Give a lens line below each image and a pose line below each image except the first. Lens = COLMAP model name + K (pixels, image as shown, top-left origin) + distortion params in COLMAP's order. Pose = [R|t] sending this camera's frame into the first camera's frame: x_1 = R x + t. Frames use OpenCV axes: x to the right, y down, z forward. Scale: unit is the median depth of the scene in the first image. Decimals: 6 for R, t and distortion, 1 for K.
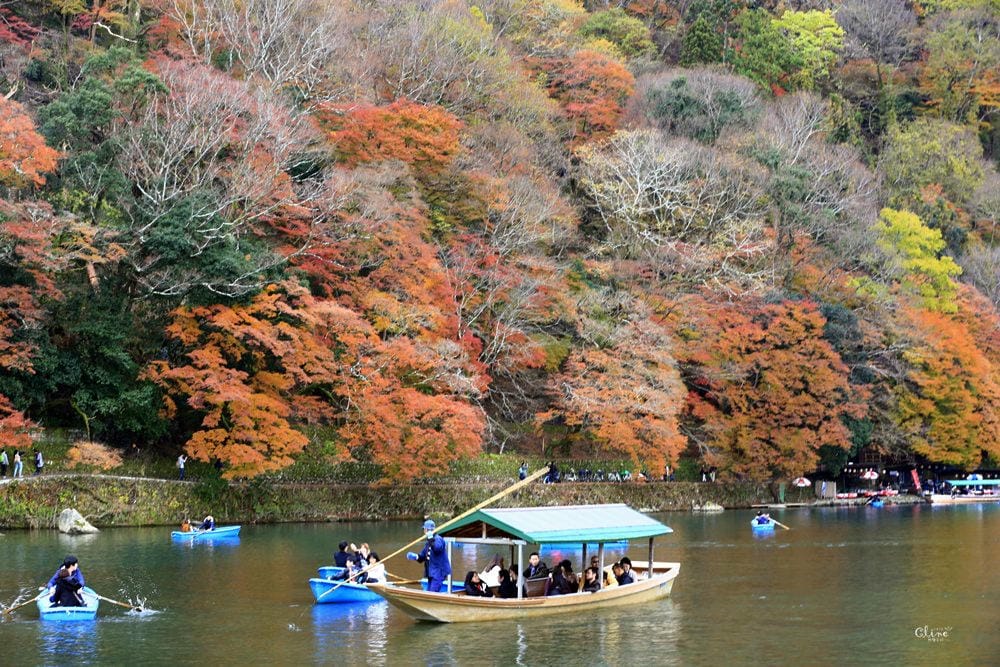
lens RADIAL K [[1974.2, 0, 499.0], [0, 1974.2, 366.5], [0, 0, 1]] dist [-0.270521, -0.193425]
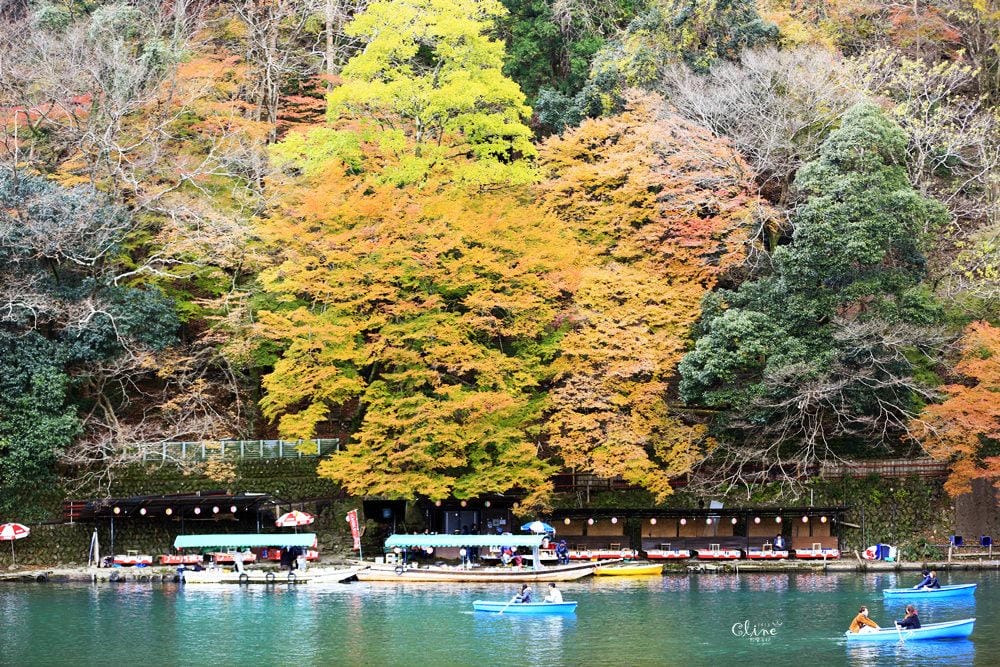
lens RADIAL K [[1974.5, 0, 500.0], [0, 1974.5, 333.5], [0, 0, 1]] dist [-0.270622, -0.130658]
pose [[0.827875, -0.037138, -0.559682, 0.593166], [0.031305, 0.999310, -0.020004, 0.022311], [0.560038, -0.000960, 0.828466, 0.695004]]
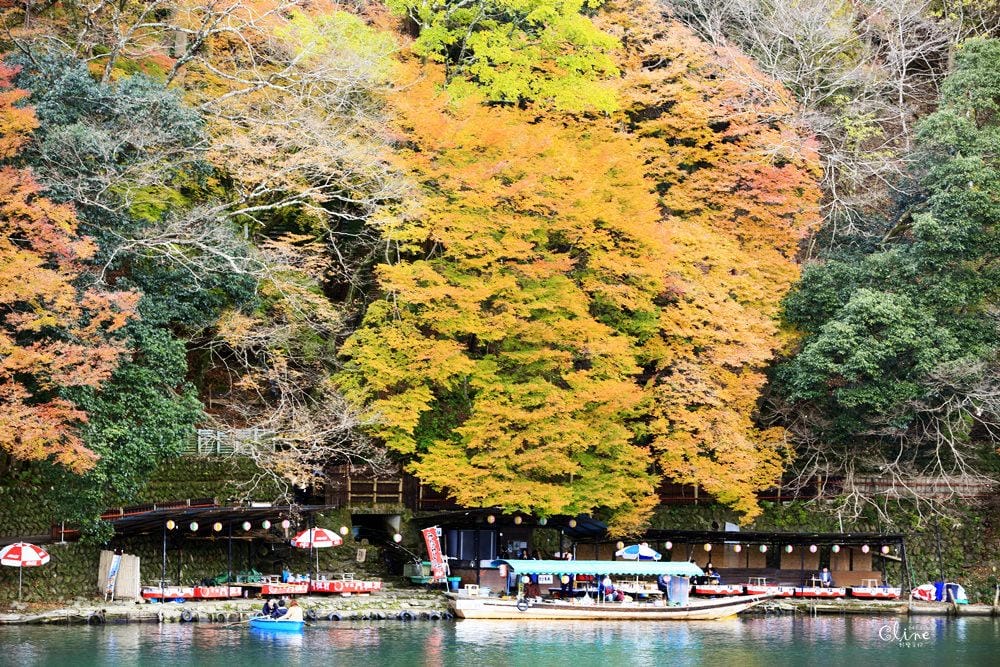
lens RADIAL K [[3677.3, 0, 500.0], [0, 3677.3, 333.5], [0, 0, 1]] dist [0.217333, 5.575515]
pose [[0.994870, 0.020992, -0.098956, 0.336110], [-0.019489, 0.999680, 0.016128, 0.004573], [0.099263, -0.014117, 0.994961, 0.337840]]
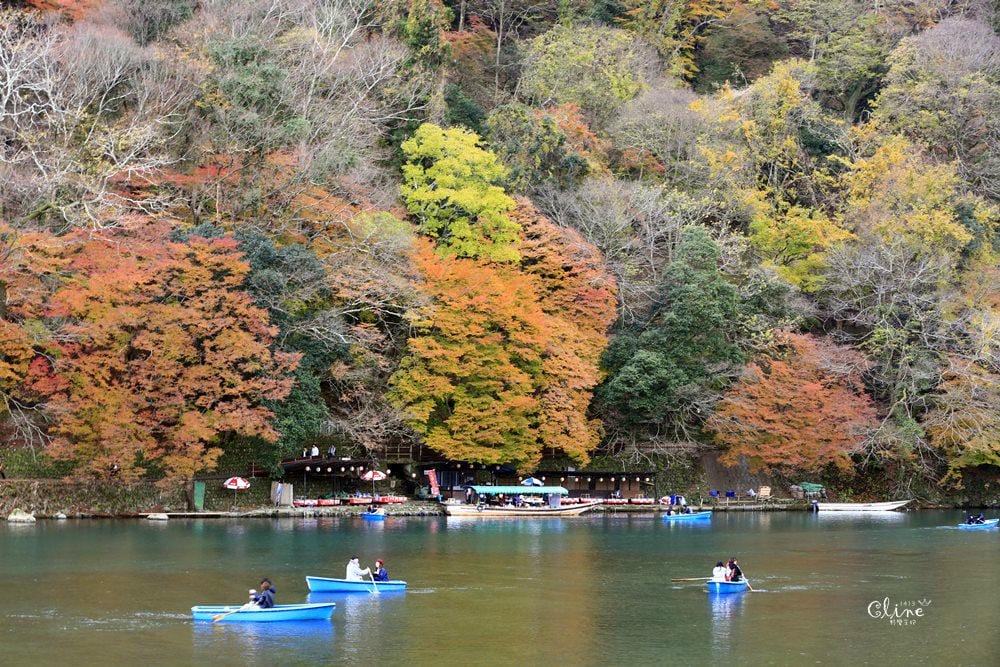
lens RADIAL K [[1974.5, 0, 500.0], [0, 1974.5, 333.5], [0, 0, 1]] dist [-0.270622, -0.130658]
pose [[0.999481, 0.019520, -0.025612, 0.292914], [-0.019592, 0.999805, -0.002578, 0.002353], [0.025557, 0.003079, 0.999669, 0.277371]]
